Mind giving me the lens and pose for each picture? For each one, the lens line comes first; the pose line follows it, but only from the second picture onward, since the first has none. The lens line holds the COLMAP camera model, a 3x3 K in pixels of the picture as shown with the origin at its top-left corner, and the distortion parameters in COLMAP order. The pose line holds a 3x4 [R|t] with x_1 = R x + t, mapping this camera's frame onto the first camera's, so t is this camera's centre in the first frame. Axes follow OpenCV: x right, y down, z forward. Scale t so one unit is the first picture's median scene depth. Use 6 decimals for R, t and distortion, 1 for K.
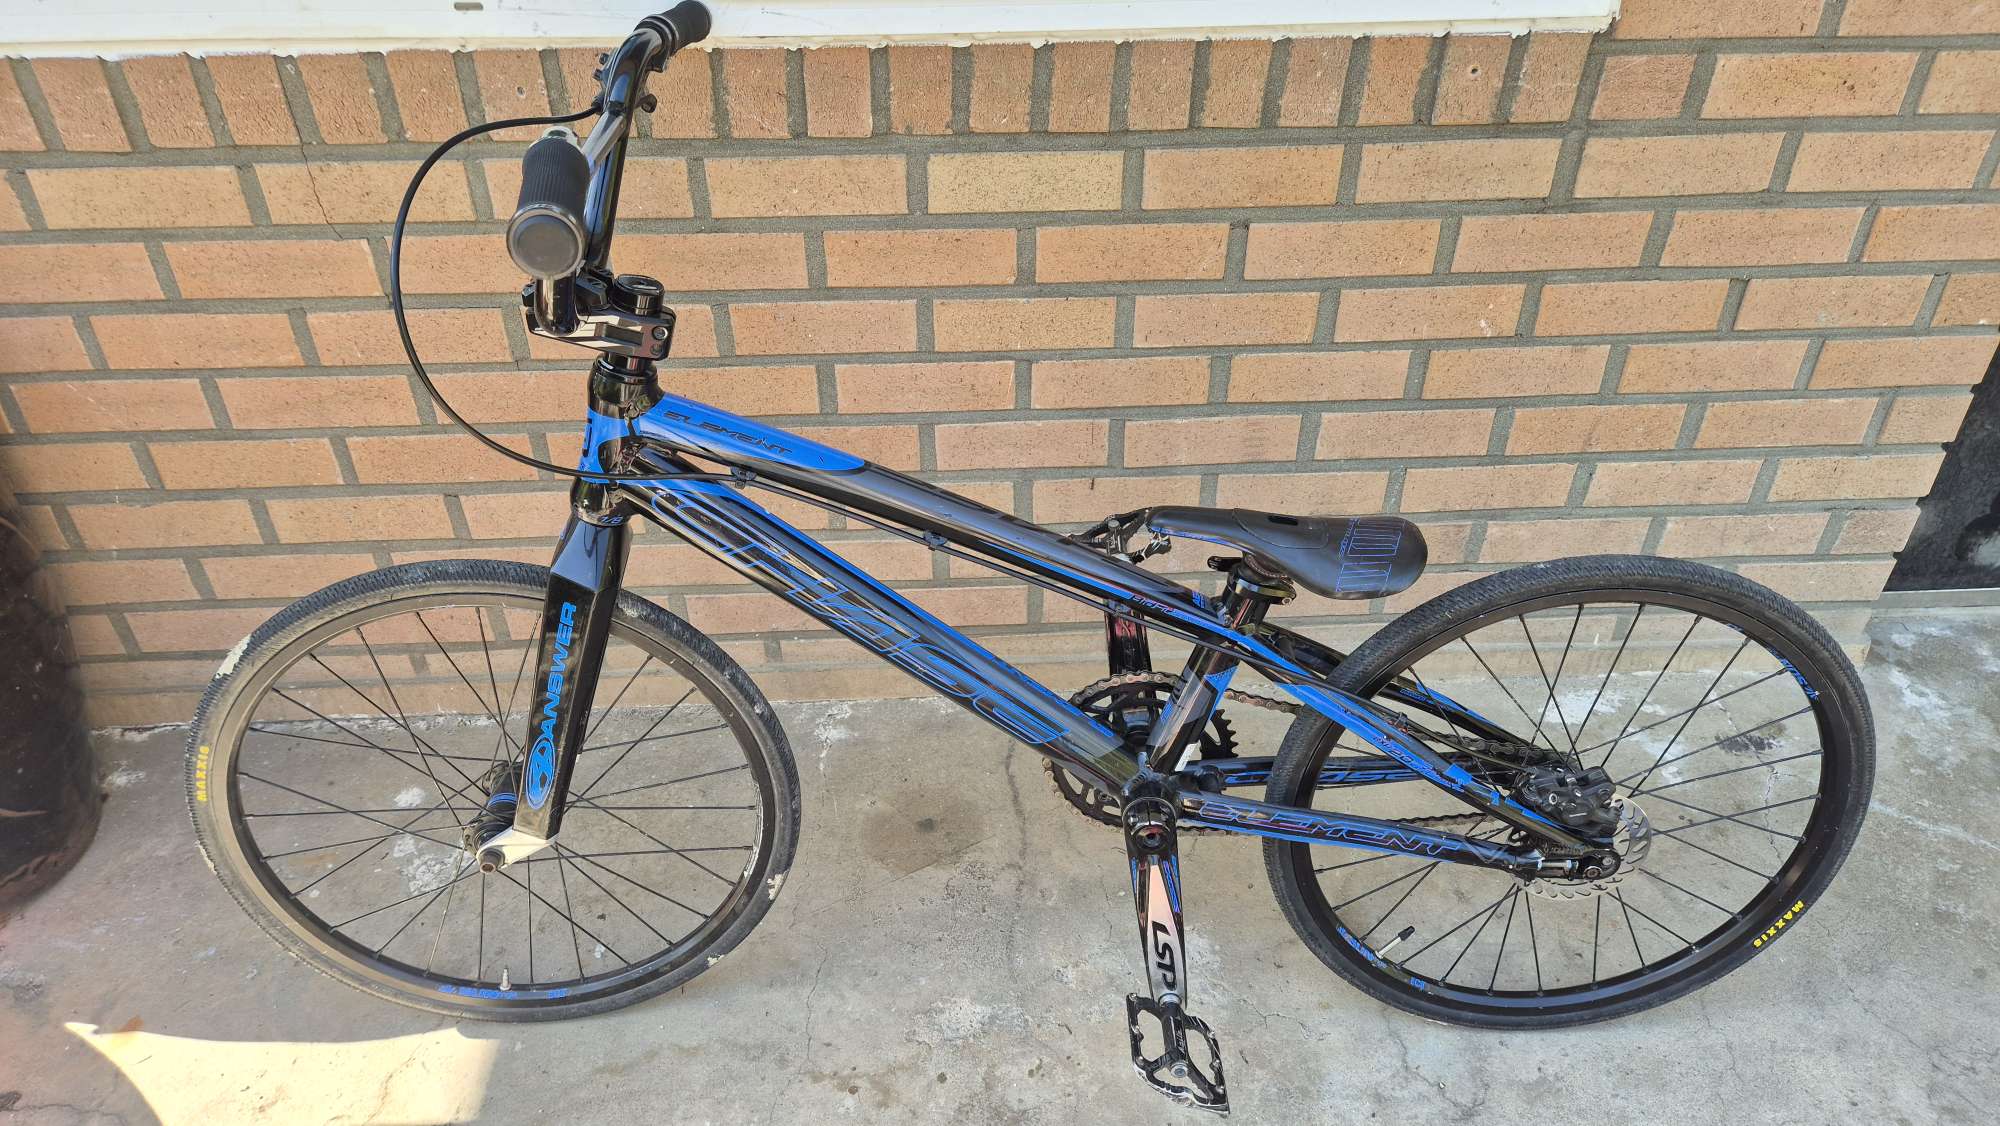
lens RADIAL K [[1343.6, 0, 993.6], [0, 1343.6, 561.5], [0, 0, 1]] dist [0.081257, -0.086119]
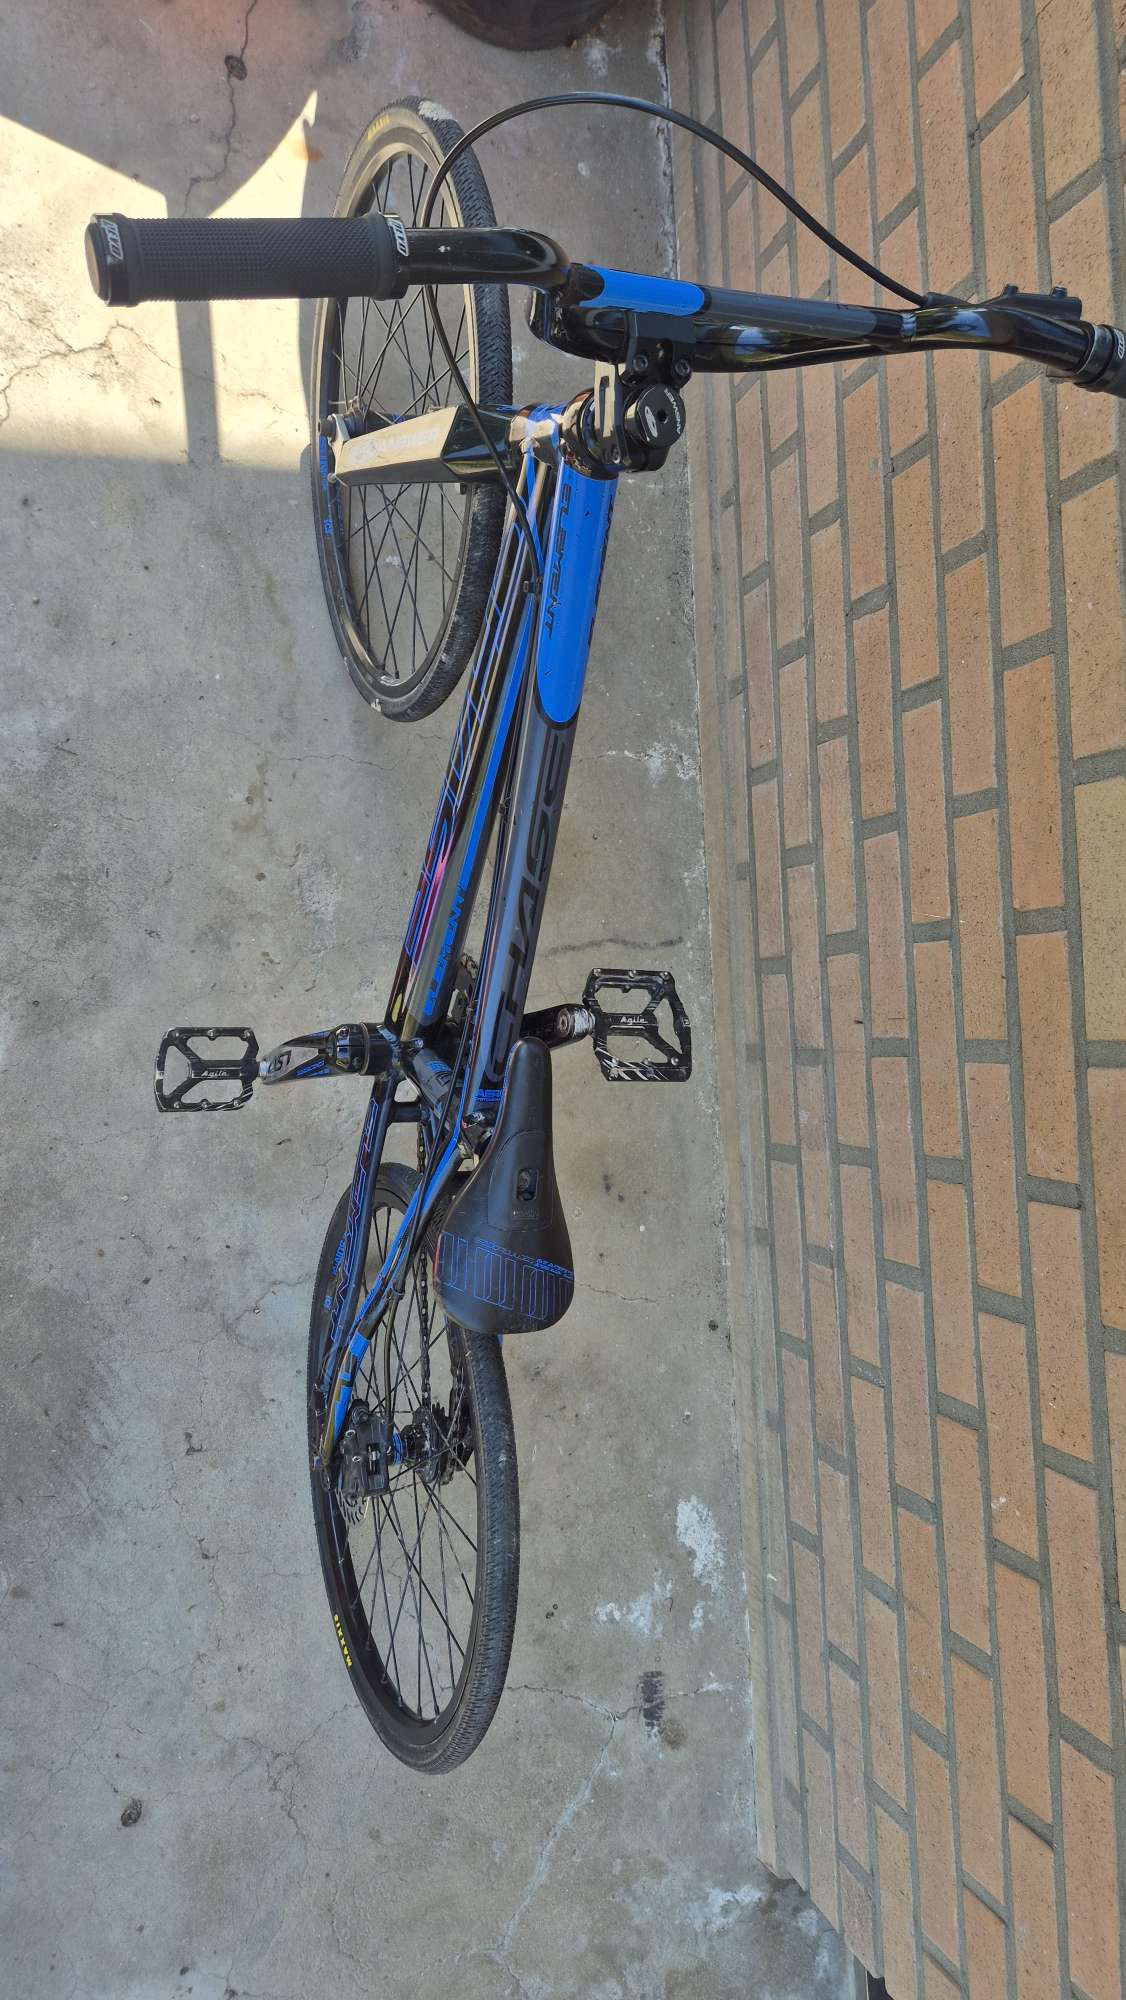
lens RADIAL K [[1346.6, 0, 563.0], [0, 1346.6, 1004.5], [0, 0, 1]] dist [0.081385, -0.088329]
pose [[0.007612, 0.999903, -0.011649, 0.080624], [-0.813279, 0.012968, 0.581730, -0.465135], [0.581825, 0.005045, 0.813299, 0.205890]]
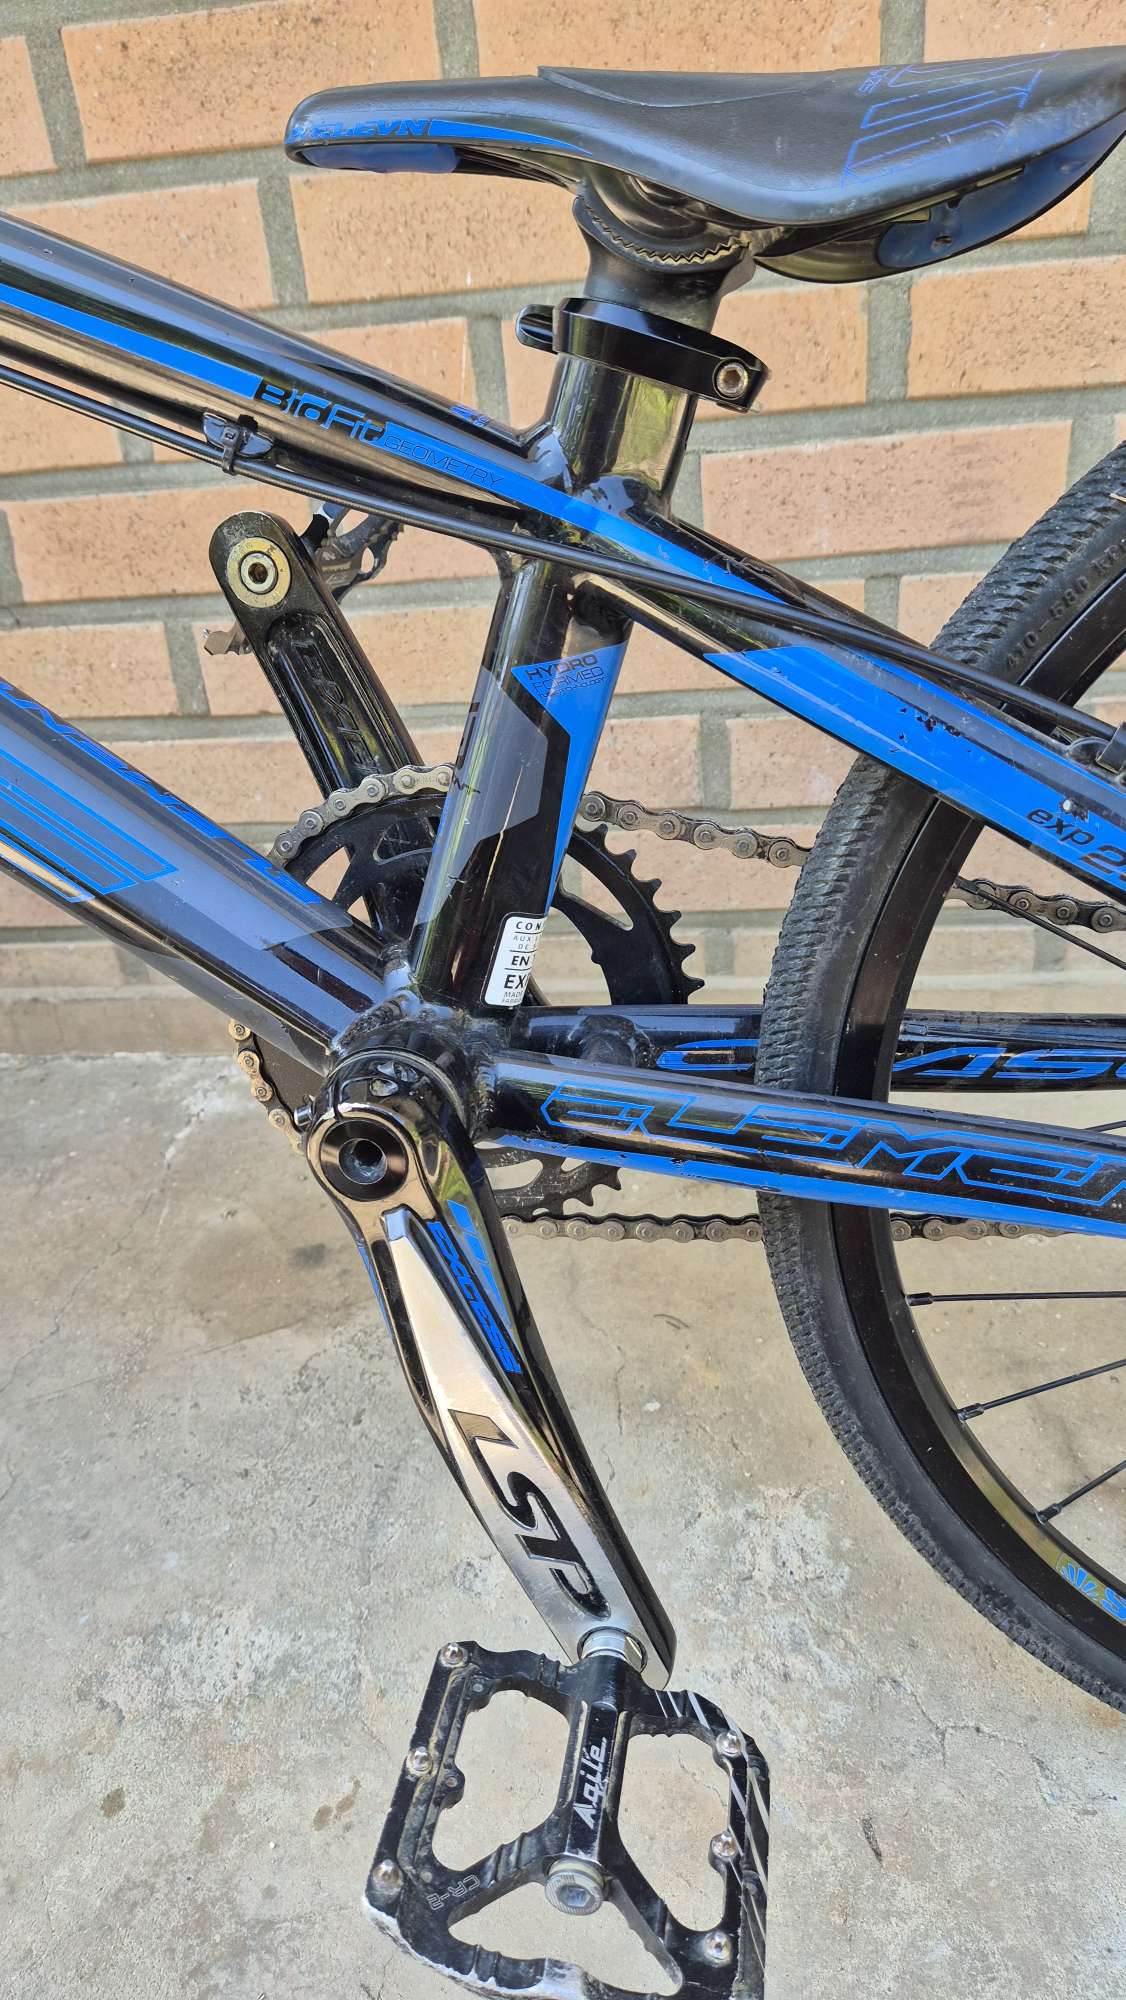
lens RADIAL K [[1348.8, 0, 554.6], [0, 1348.8, 1010.6], [0, 0, 1]] dist [0.067933, -0.077630]
pose [[0.981074, 0.013972, -0.193131, 0.160863], [-0.031485, 0.995630, -0.087914, 0.163565], [0.191058, 0.092331, 0.977227, 0.563805]]
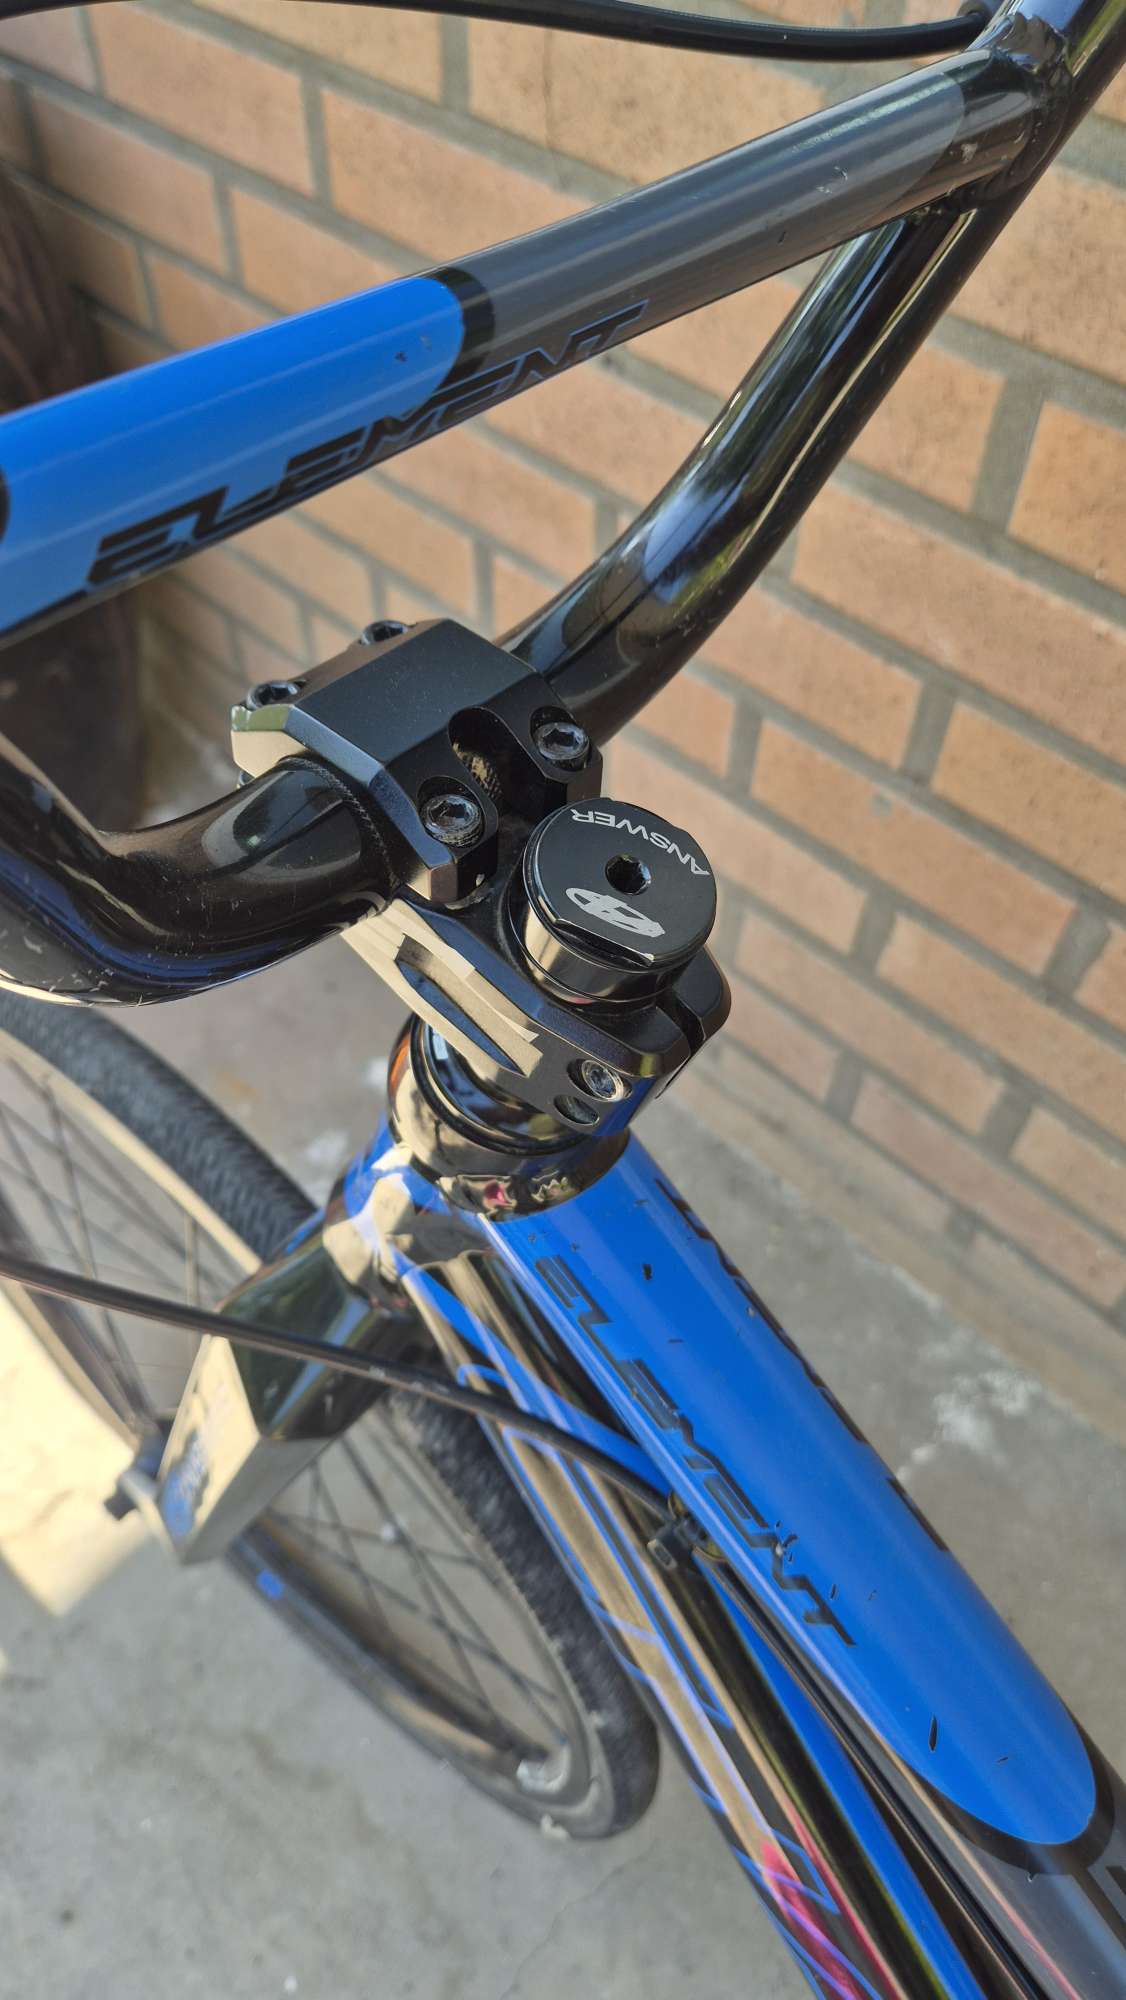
lens RADIAL K [[1390.8, 0, 555.8], [0, 1390.8, 994.4], [0, 0, 1]] dist [0.031150, -0.051683]
pose [[0.688756, 0.581671, -0.432752, -0.110702], [-0.424665, 0.807470, 0.409452, -0.205572], [0.587601, -0.098238, 0.803165, 0.578493]]
